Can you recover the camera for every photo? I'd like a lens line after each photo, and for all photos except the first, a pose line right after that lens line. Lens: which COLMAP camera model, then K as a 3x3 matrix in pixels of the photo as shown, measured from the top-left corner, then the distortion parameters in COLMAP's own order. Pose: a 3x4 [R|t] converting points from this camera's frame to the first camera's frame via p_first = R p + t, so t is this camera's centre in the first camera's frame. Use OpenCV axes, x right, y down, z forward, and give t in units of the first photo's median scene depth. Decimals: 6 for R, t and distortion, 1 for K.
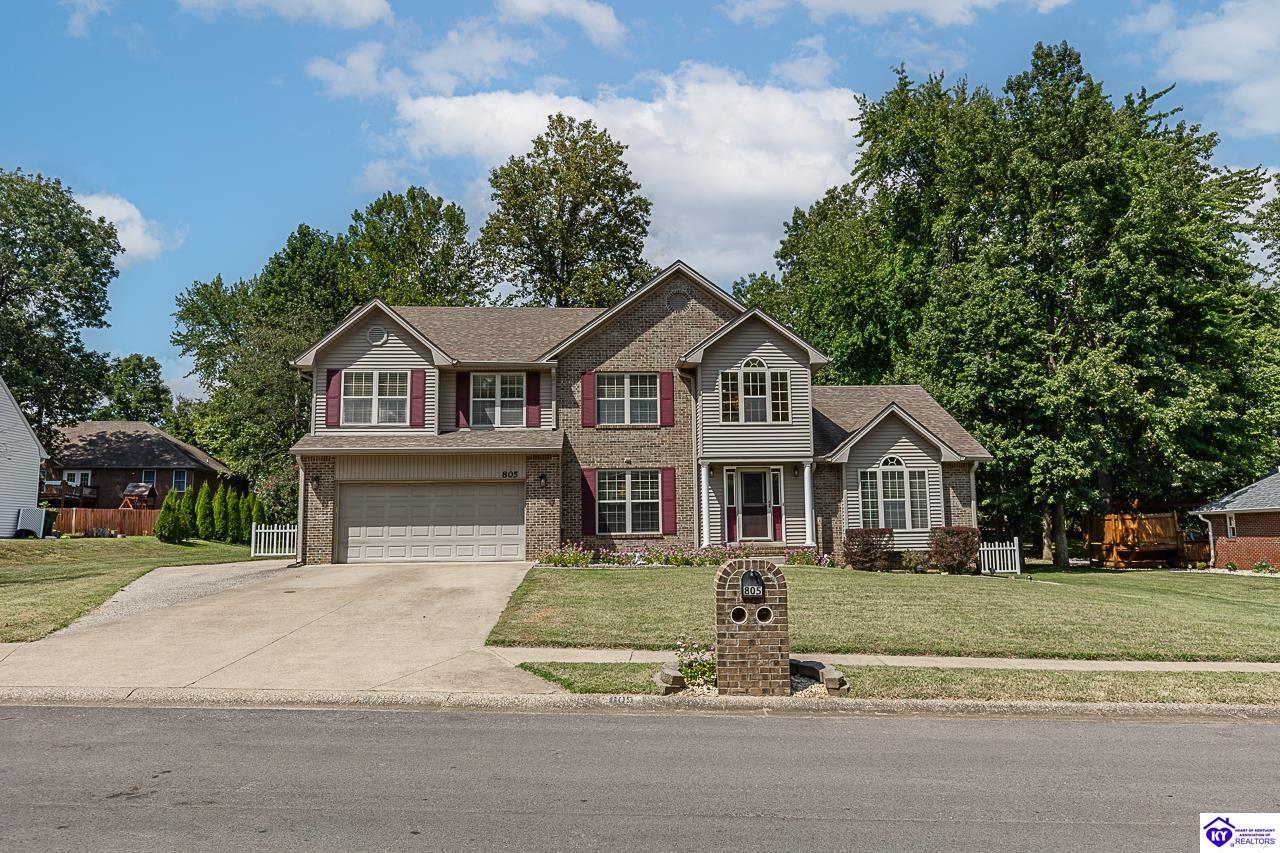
lens RADIAL K [[846.2, 0, 641.8], [0, 846.2, 427.6], [0, 0, 1]] dist [-0.000855, -0.004877]
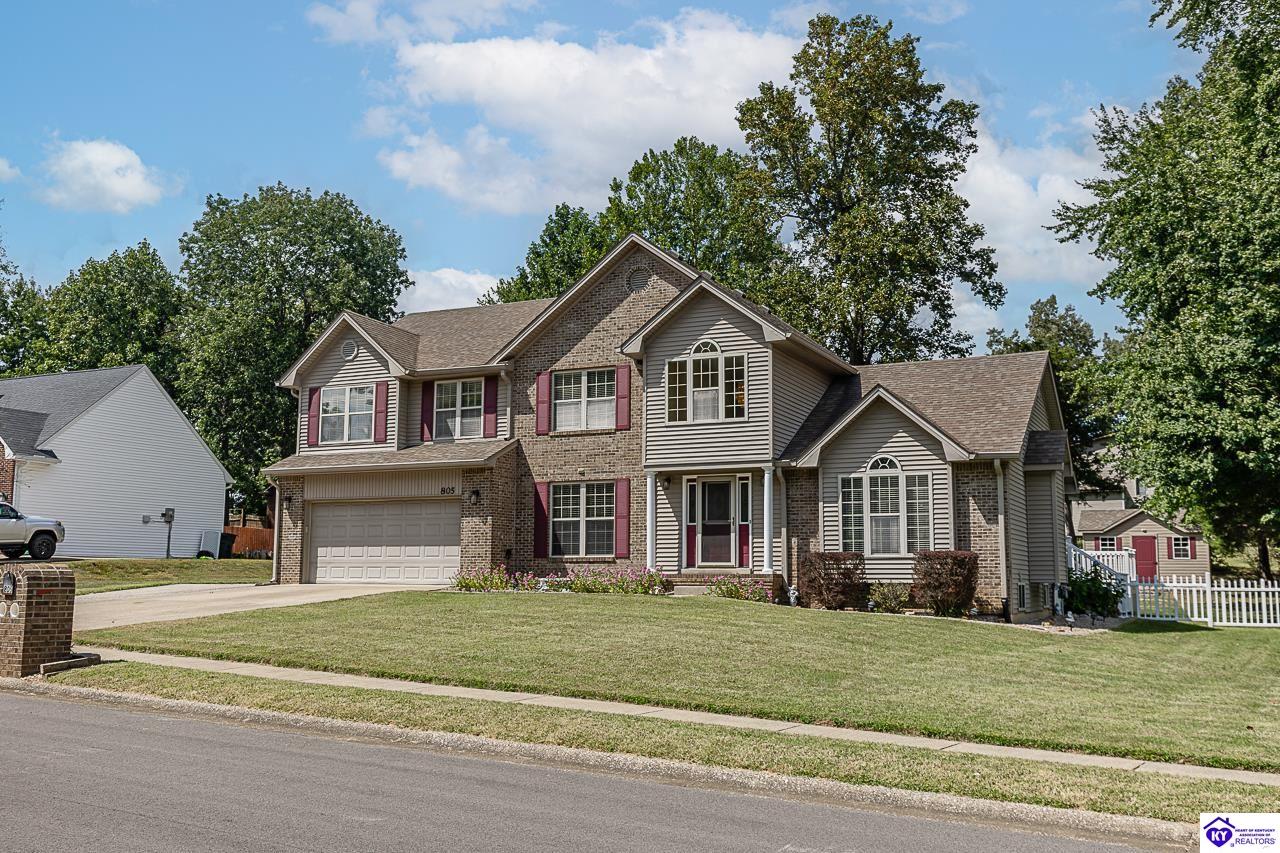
lens RADIAL K [[1177.3, 0, 677.7], [0, 1177.3, 418.4], [0, 0, 1]] dist [0.006873, 0.000000]
pose [[0.873730, -0.048557, -0.483982, 0.652070], [0.047022, 0.998776, -0.015316, 0.007734], [0.484134, -0.009376, 0.874944, 0.000181]]
